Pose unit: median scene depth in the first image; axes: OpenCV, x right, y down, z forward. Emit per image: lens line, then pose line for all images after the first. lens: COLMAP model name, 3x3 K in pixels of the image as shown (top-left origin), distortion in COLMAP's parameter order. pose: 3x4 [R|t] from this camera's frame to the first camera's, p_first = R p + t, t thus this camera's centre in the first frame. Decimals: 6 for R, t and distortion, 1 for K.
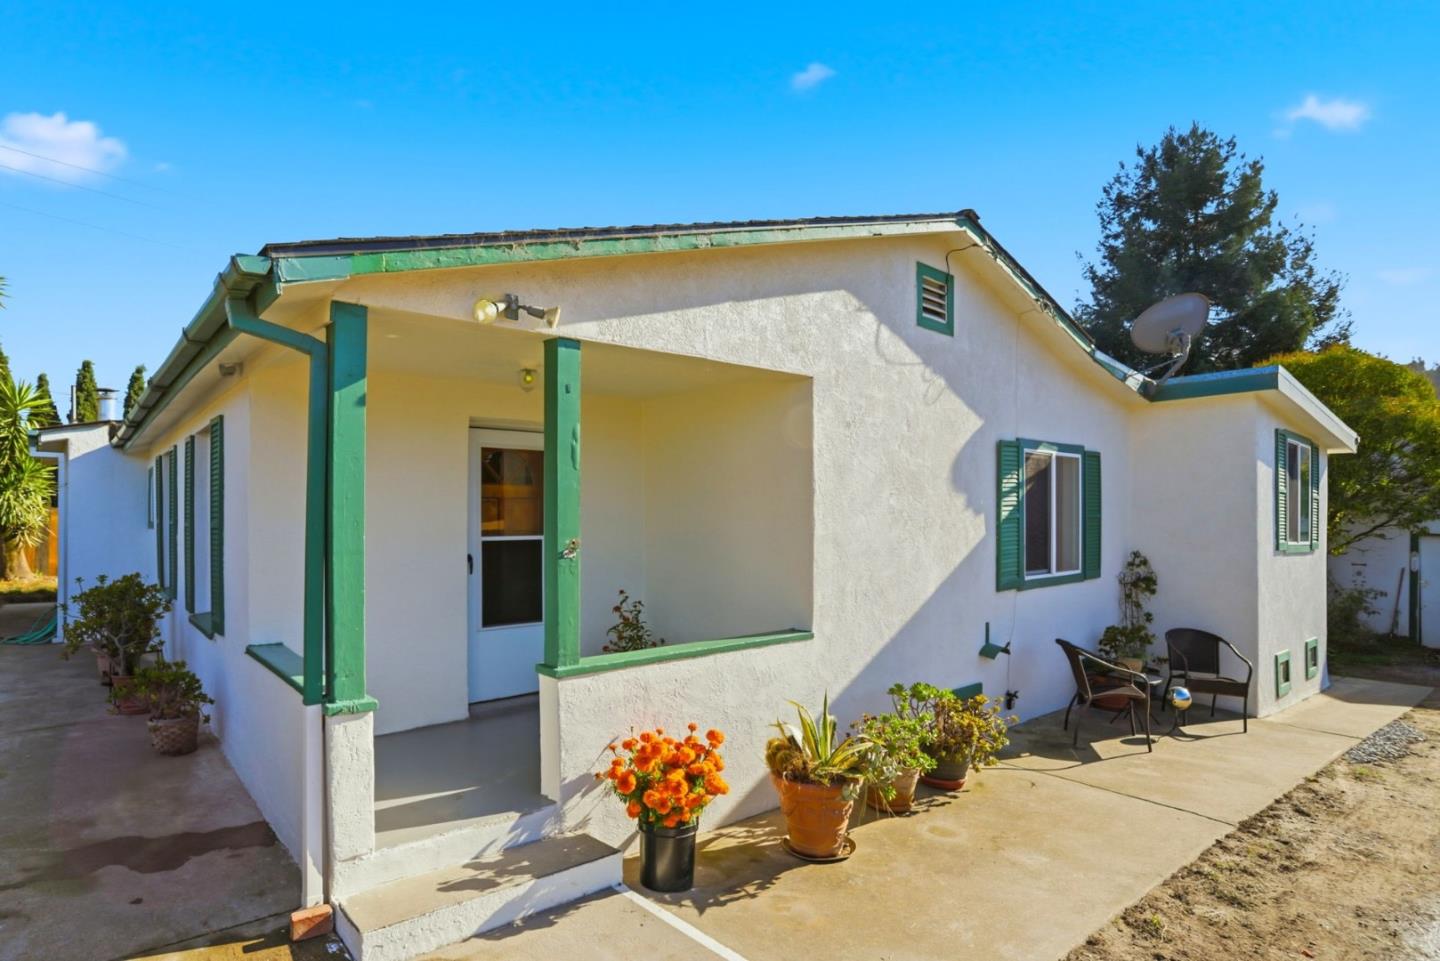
lens RADIAL K [[767.3, 0, 679.8], [0, 767.3, 513.3], [0, 0, 1]] dist [-0.039084, 0.007652]
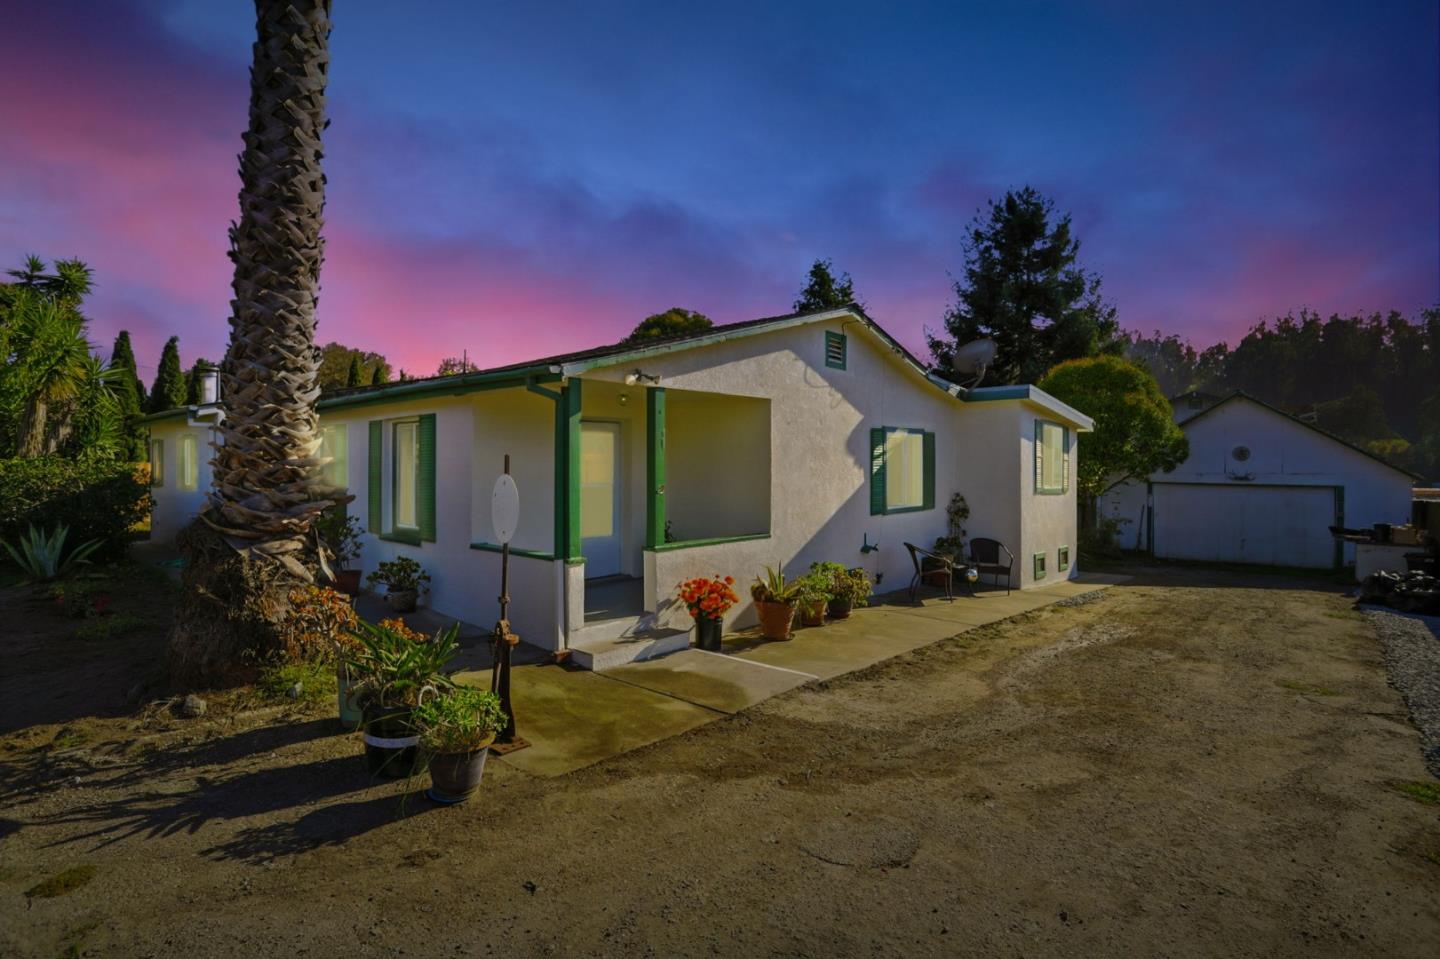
lens RADIAL K [[767.3, 0, 727.7], [0, 767.3, 465.4], [0, 0, 1]] dist [-0.039084, 0.007652]
pose [[0.986578, 0.001745, 0.163281, -0.189266], [-0.002334, 0.999991, 0.003414, -0.016098], [-0.163273, -0.003749, 0.986574, -0.665905]]
